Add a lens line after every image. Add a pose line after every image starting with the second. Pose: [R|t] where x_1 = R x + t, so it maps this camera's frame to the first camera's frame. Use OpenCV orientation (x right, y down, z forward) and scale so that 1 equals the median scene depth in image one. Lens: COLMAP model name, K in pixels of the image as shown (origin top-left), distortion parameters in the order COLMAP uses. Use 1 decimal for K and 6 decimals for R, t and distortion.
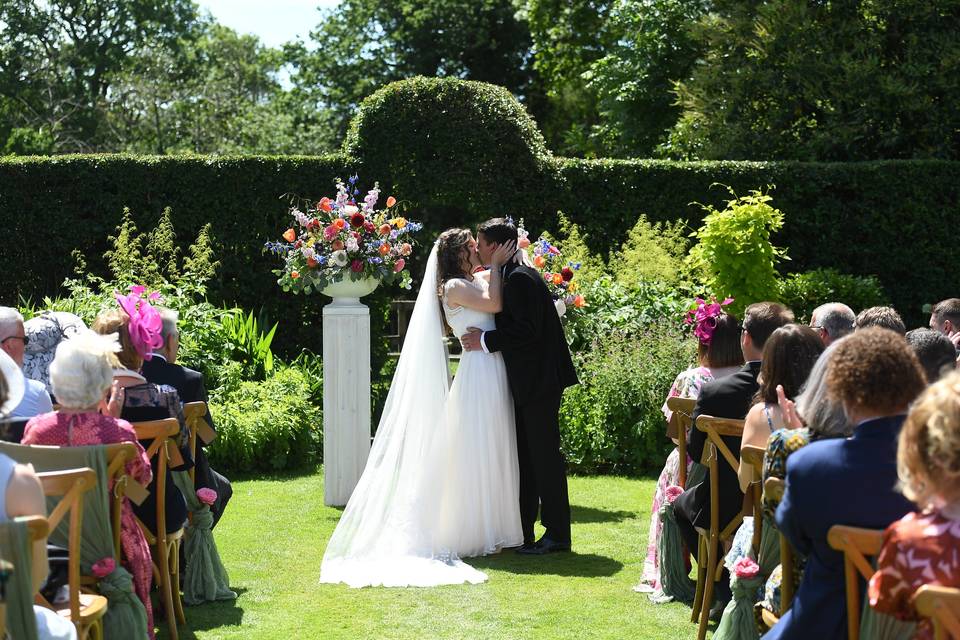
lens RADIAL K [[5142.9, 0, 479.8], [0, 5142.9, 319.4], [0, 0, 1]] dist [-0.150799, 0.000000]
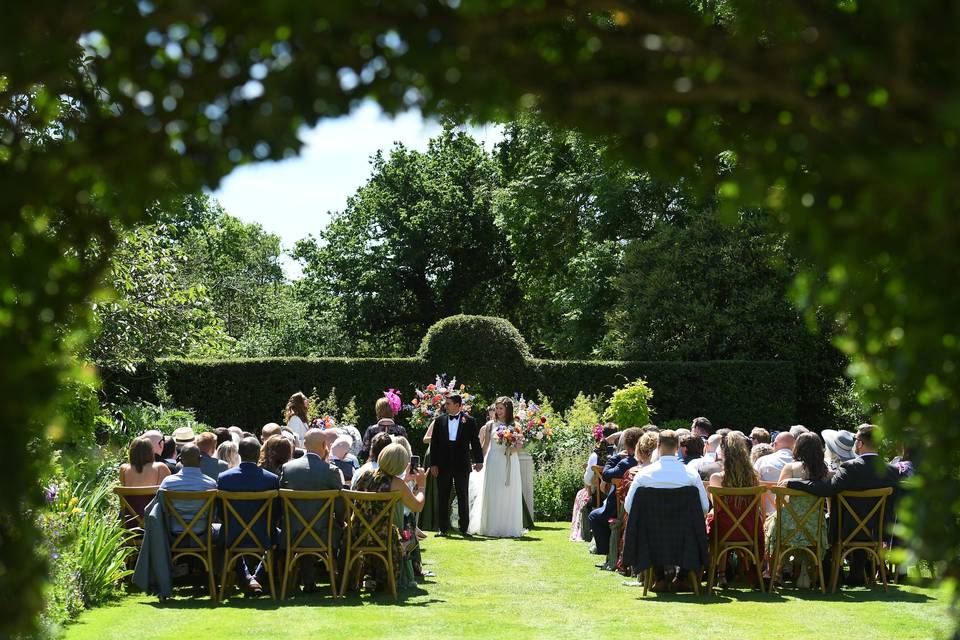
lens RADIAL K [[5142.9, 0, 480.3], [0, 5142.9, 320.2], [0, 0, 1]] dist [-0.150799, 0.000000]
pose [[0.999979, -0.000051, 0.006522, -0.016837], [0.000262, 0.999475, -0.032395, 0.013877], [-0.006517, 0.032396, 0.999454, -0.829132]]
